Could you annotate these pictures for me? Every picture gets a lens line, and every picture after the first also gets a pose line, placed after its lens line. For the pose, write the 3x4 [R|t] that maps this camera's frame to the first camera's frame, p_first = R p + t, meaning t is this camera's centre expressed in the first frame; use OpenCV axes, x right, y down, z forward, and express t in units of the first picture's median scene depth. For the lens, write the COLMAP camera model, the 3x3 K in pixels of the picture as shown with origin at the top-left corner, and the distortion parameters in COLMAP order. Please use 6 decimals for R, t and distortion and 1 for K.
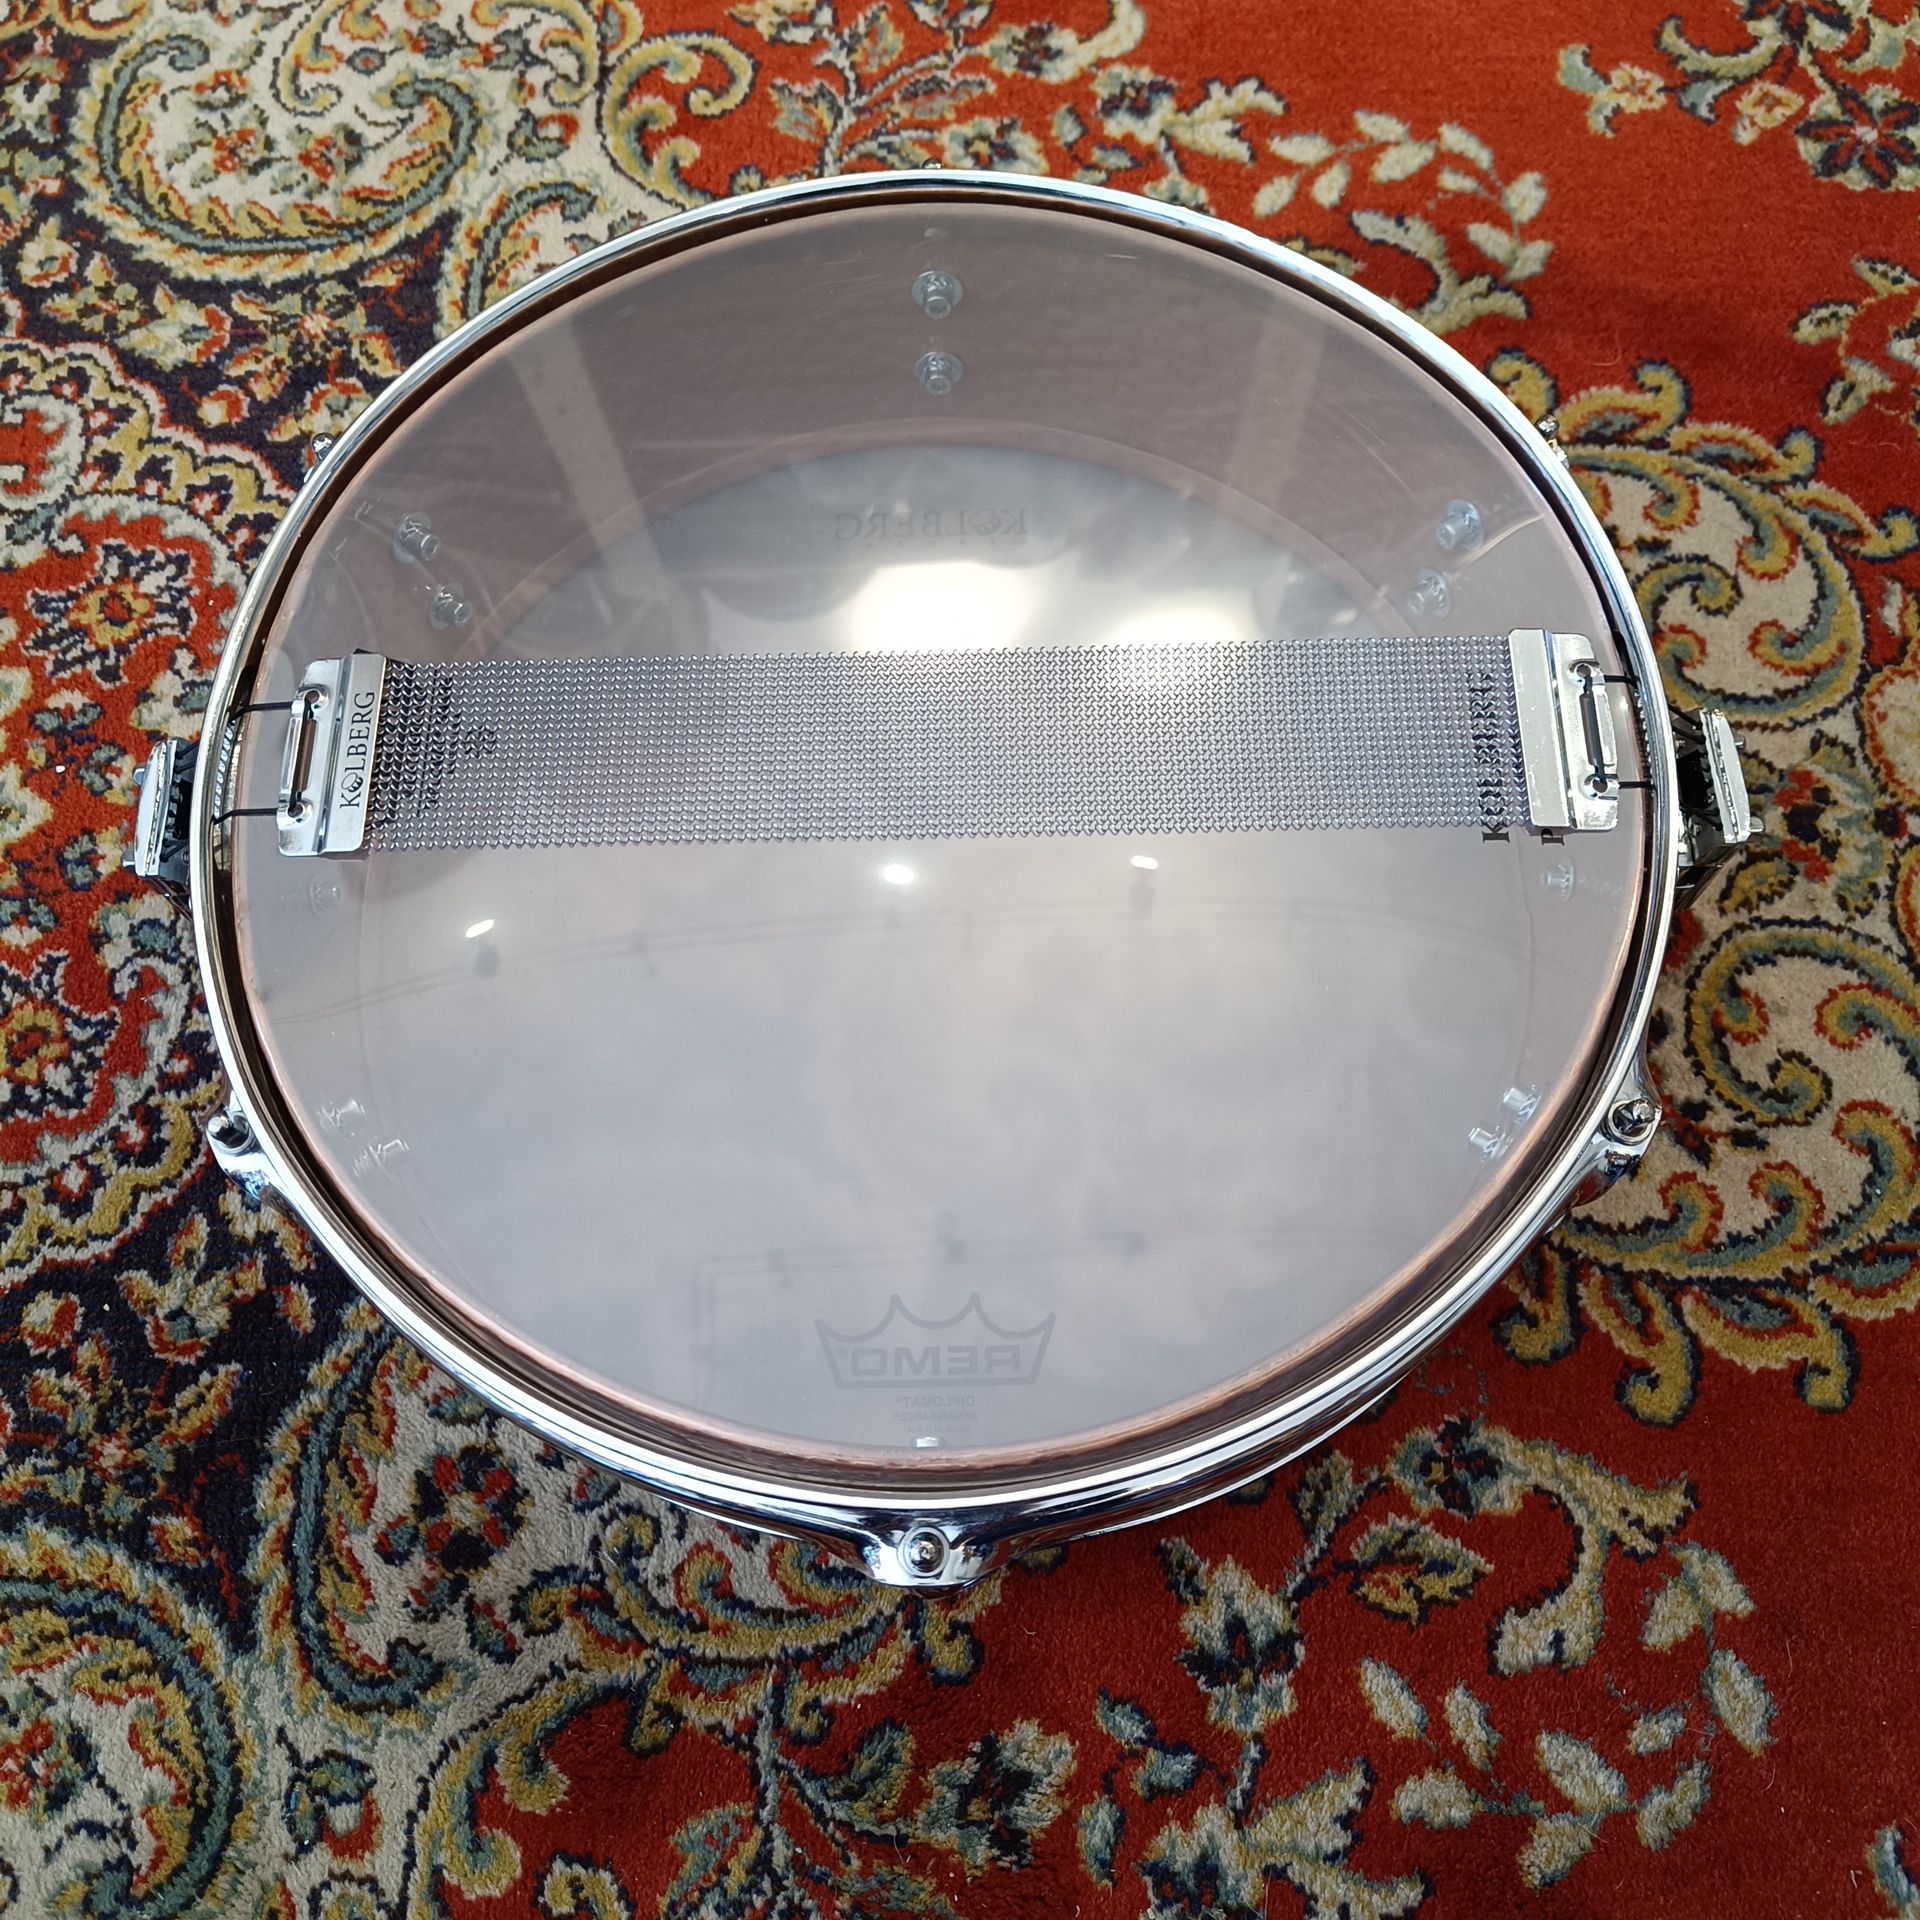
lens RADIAL K [[1908.8, 0, 960.0], [0, 1908.8, 960.0], [0, 0, 1]] dist [-0.011645, 0.004779]
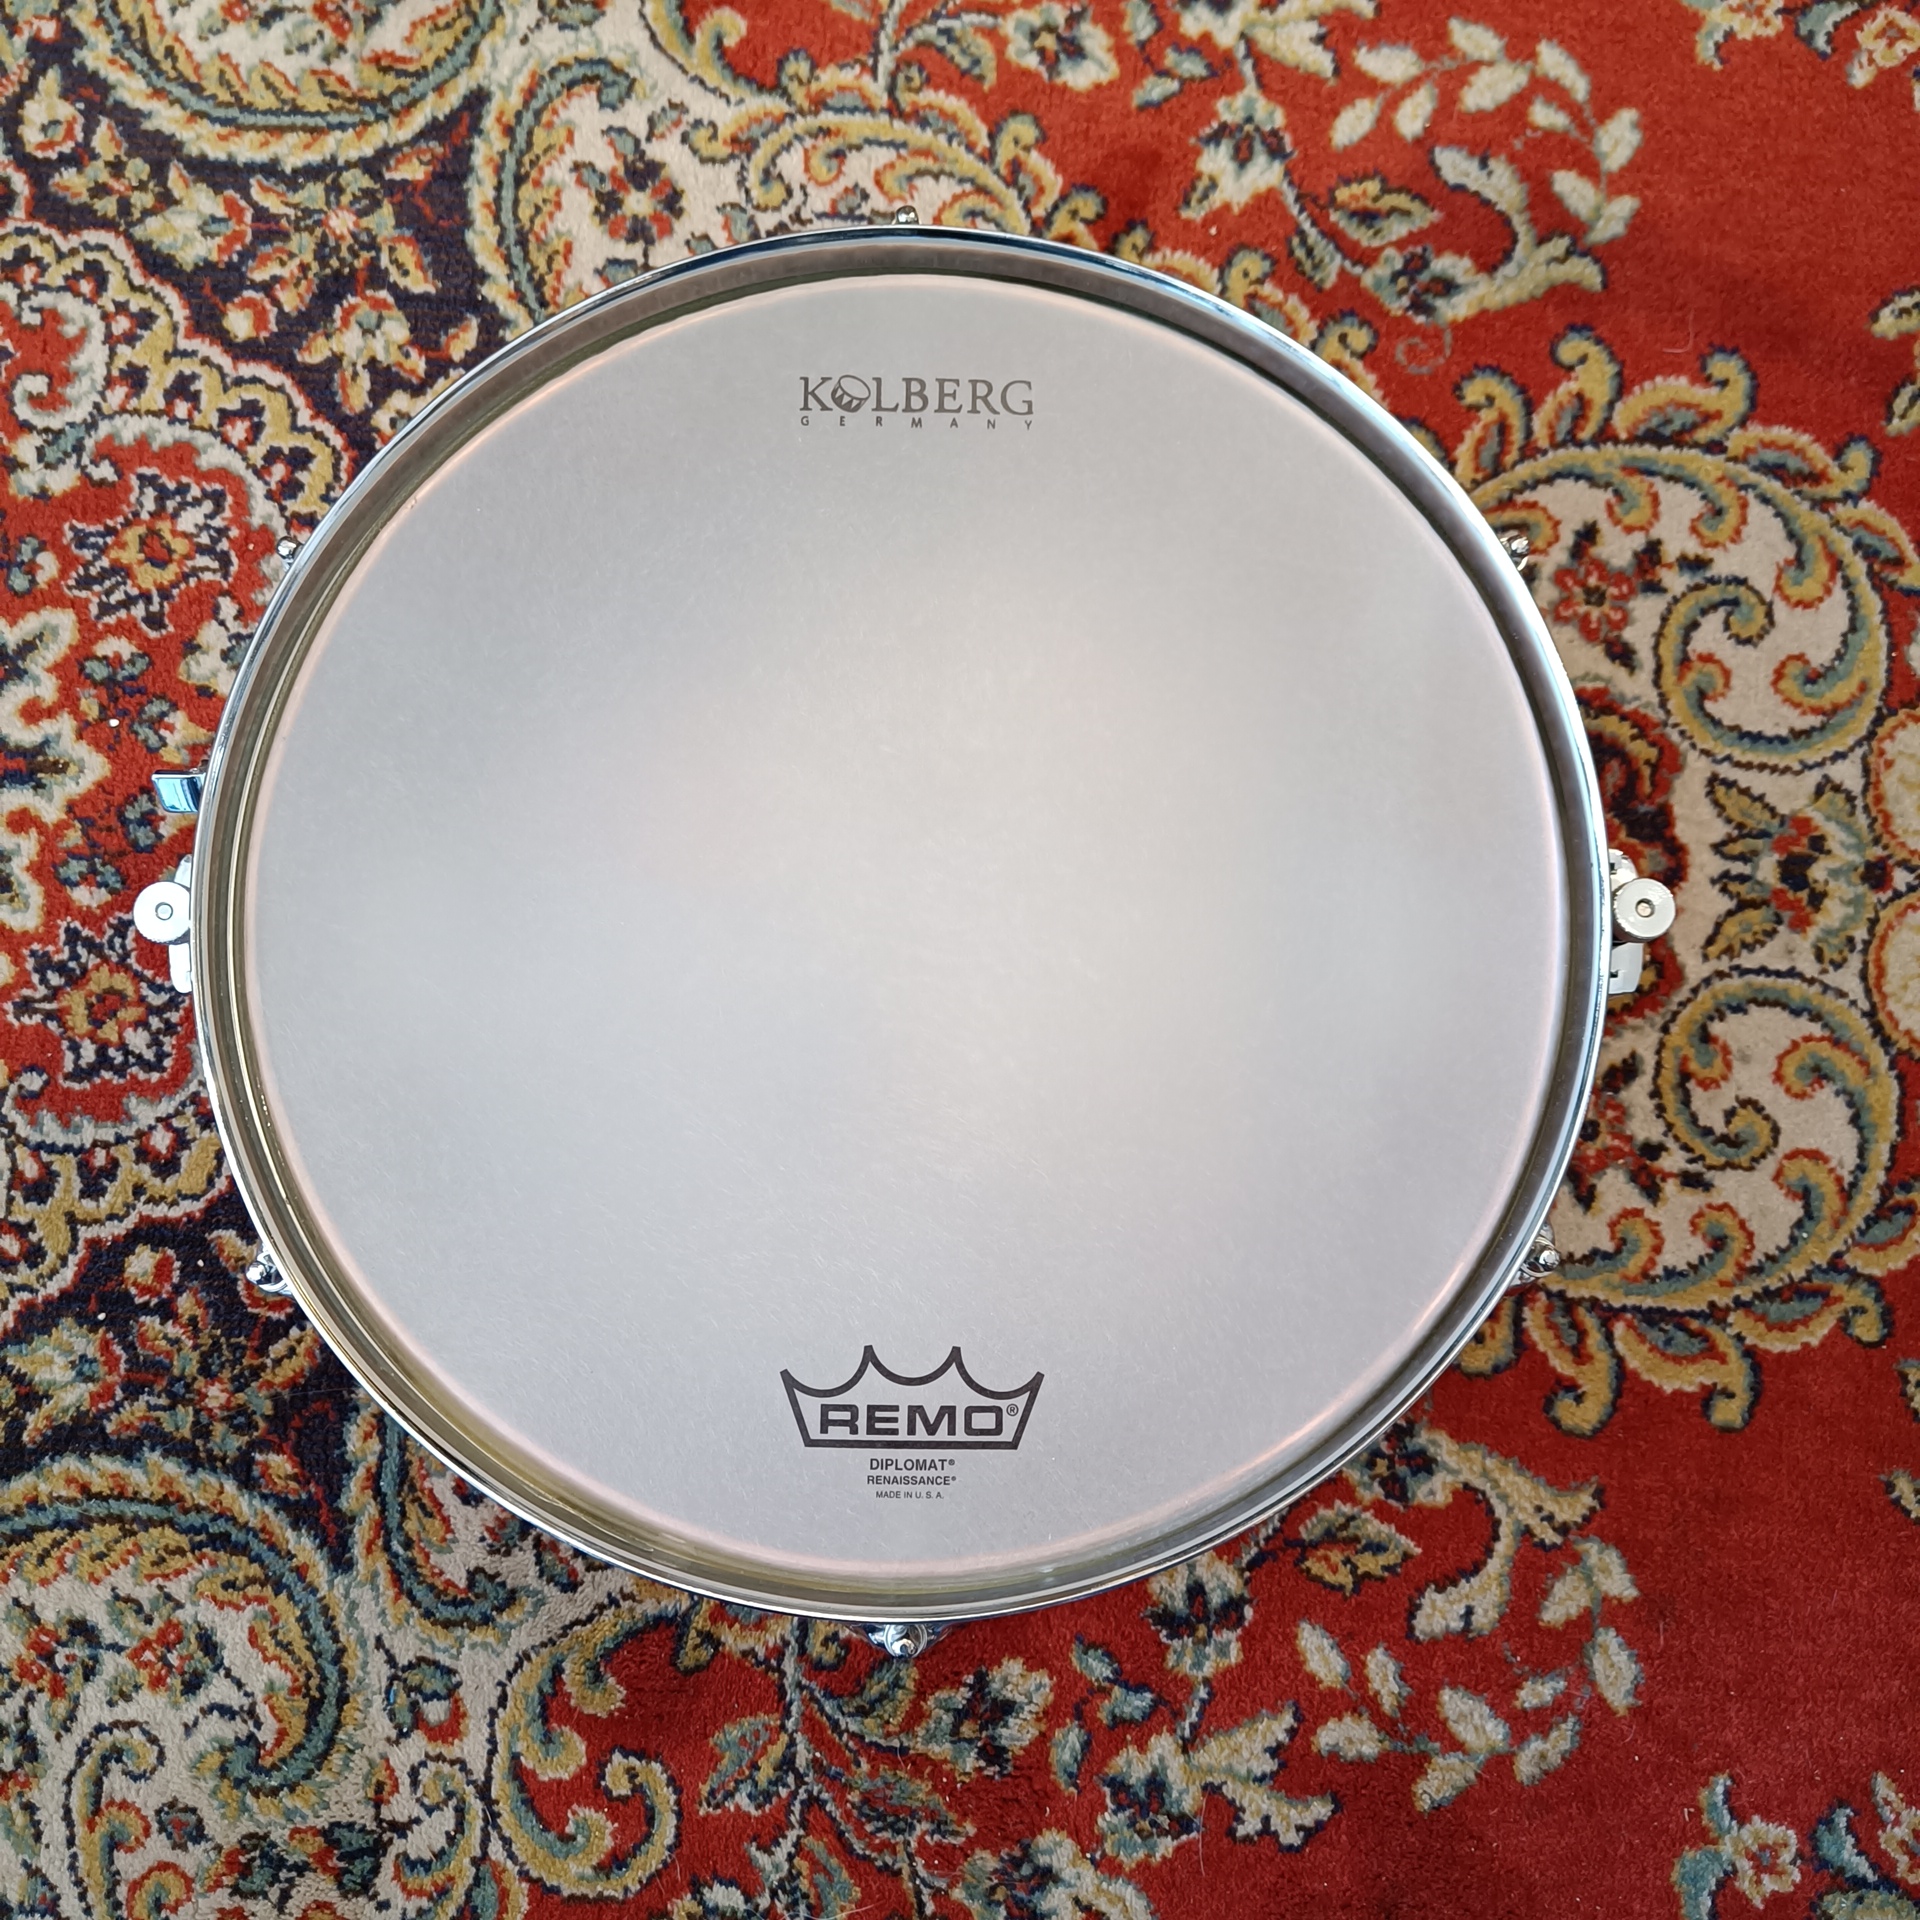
lens RADIAL K [[1908.8, 0, 960.0], [0, 1908.8, 960.0], [0, 0, 1]] dist [-0.011645, 0.004779]
pose [[0.998808, 0.045600, 0.017423, -0.034501], [-0.048579, 0.963569, 0.263011, -0.295984], [-0.004795, -0.263544, 0.964636, -0.023253]]
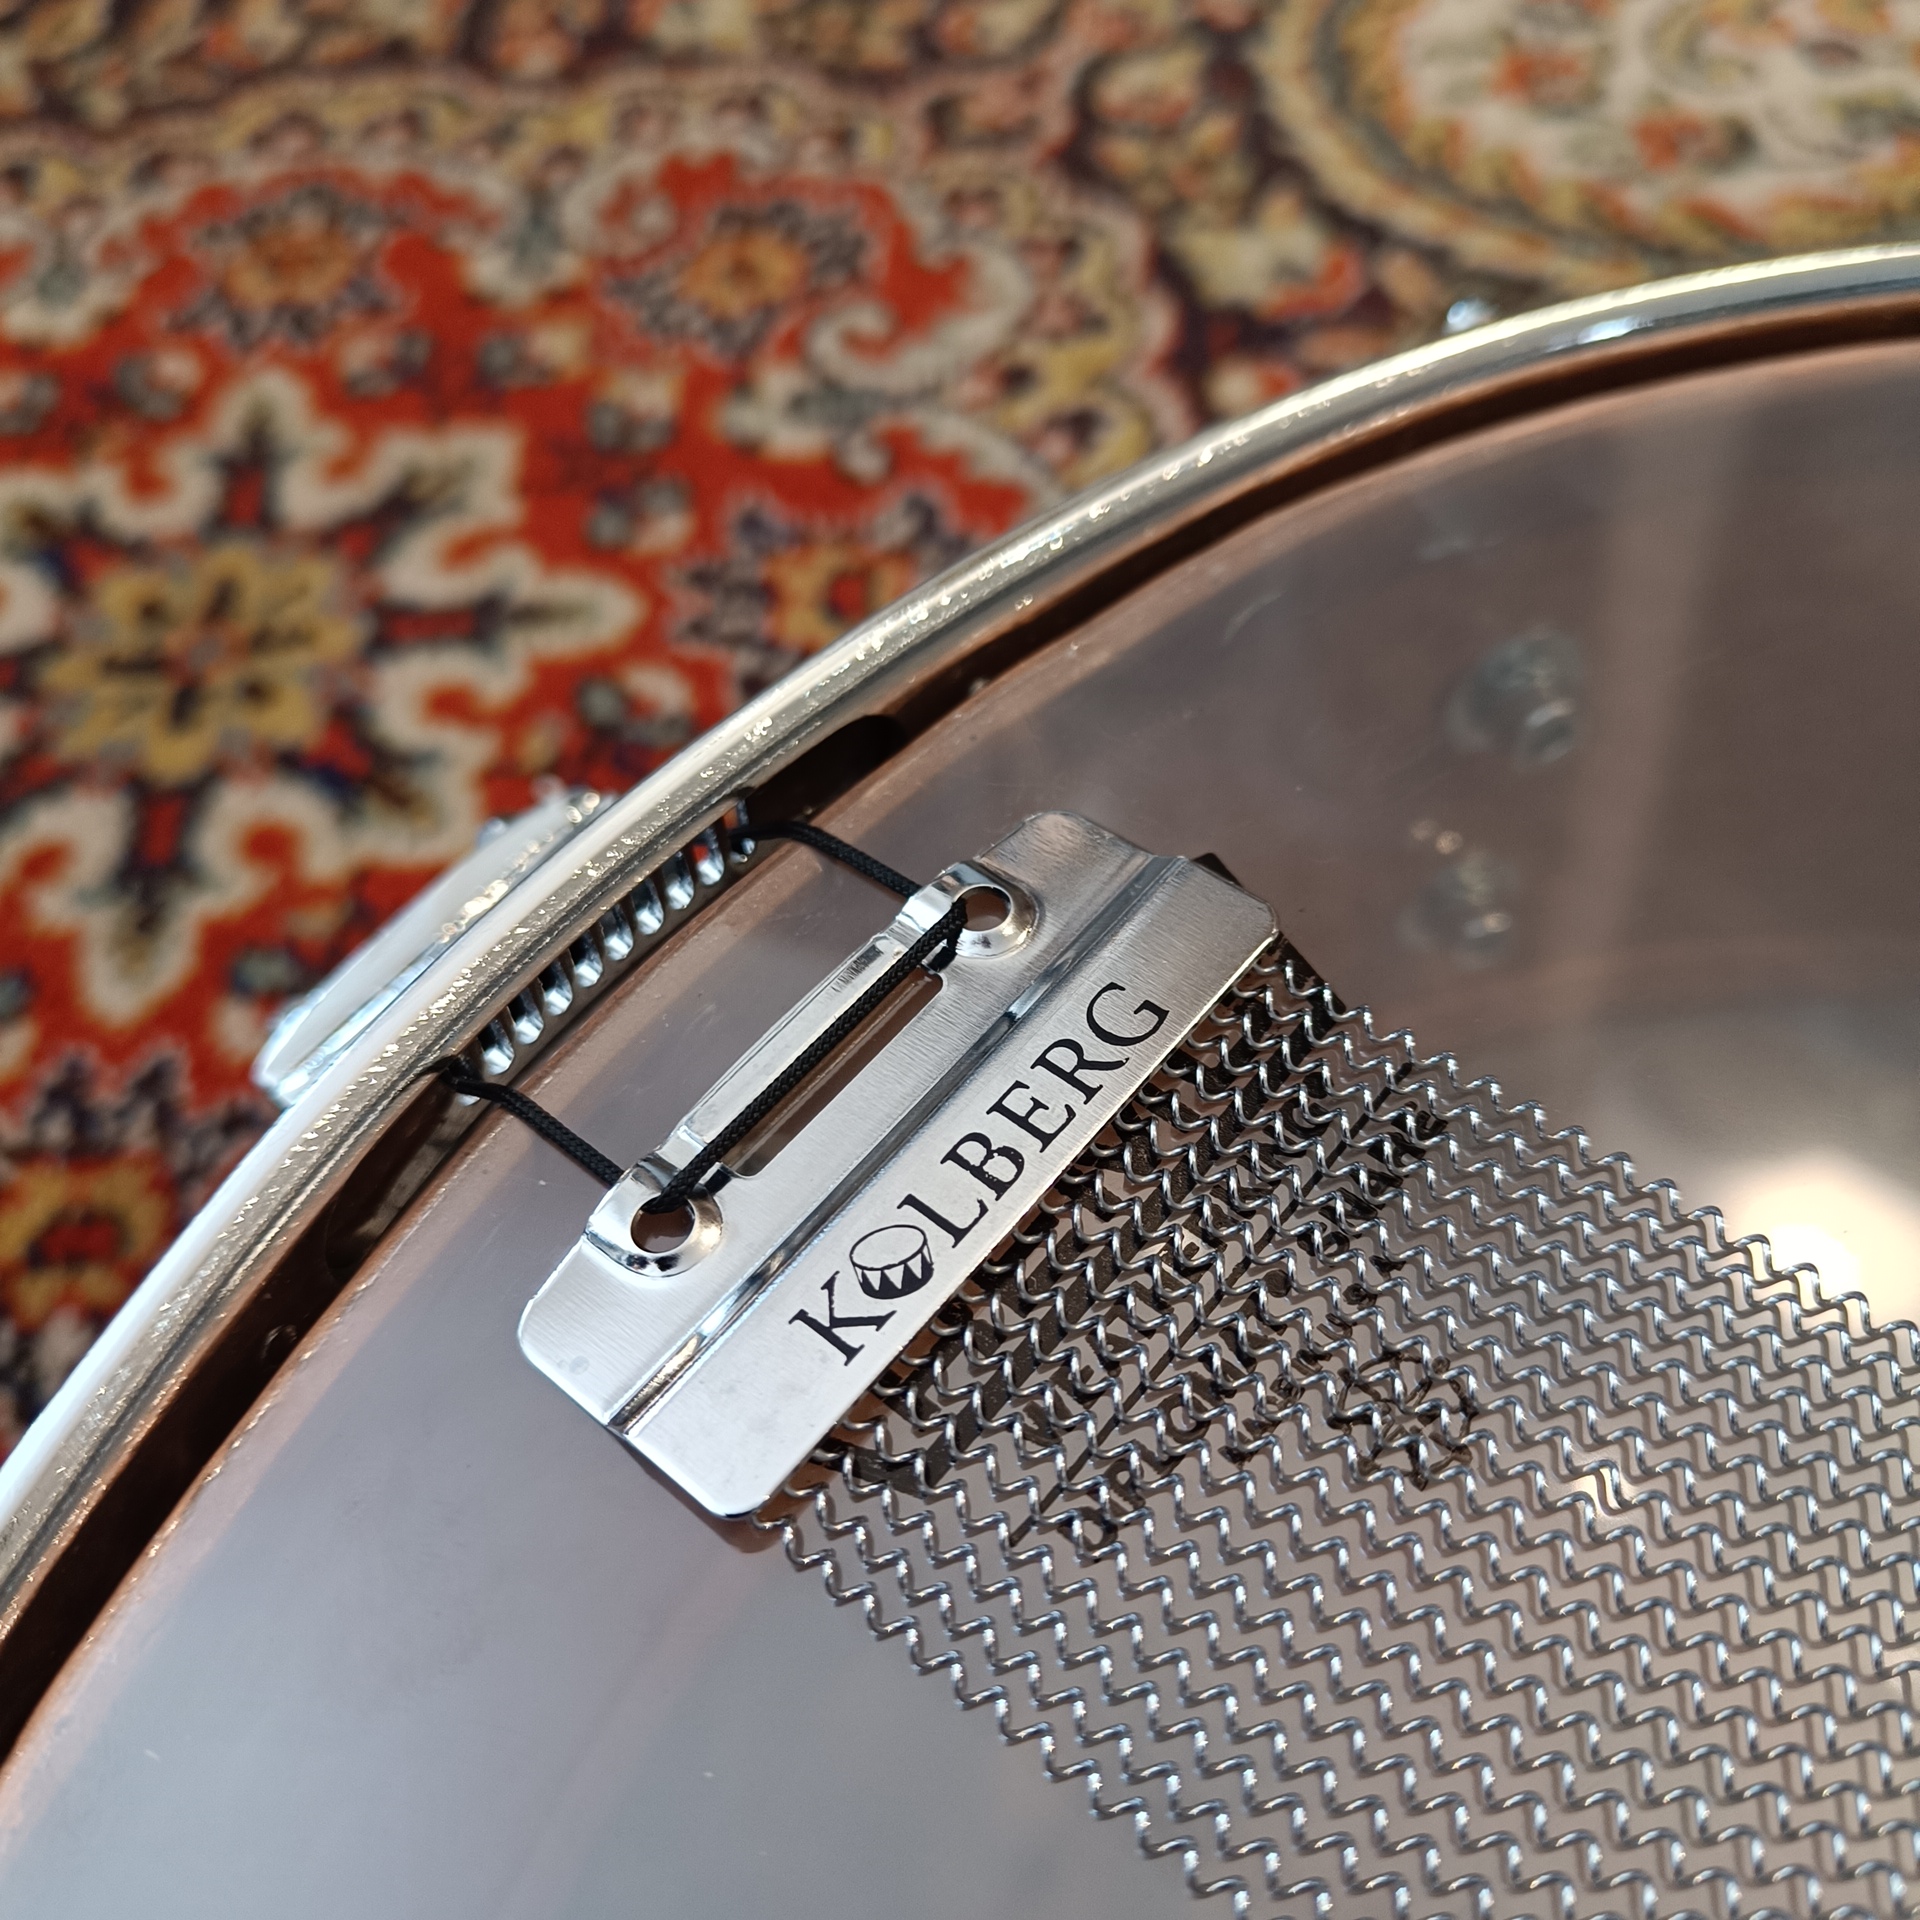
lens RADIAL K [[1908.8, 0, 960.0], [0, 1908.8, 960.0], [0, 0, 1]] dist [-0.011645, 0.004779]
pose [[0.763013, 0.515301, -0.390225, -0.204149], [-0.585792, 0.806457, -0.080463, -0.095530], [0.273237, 0.289985, 0.917197, 0.662806]]
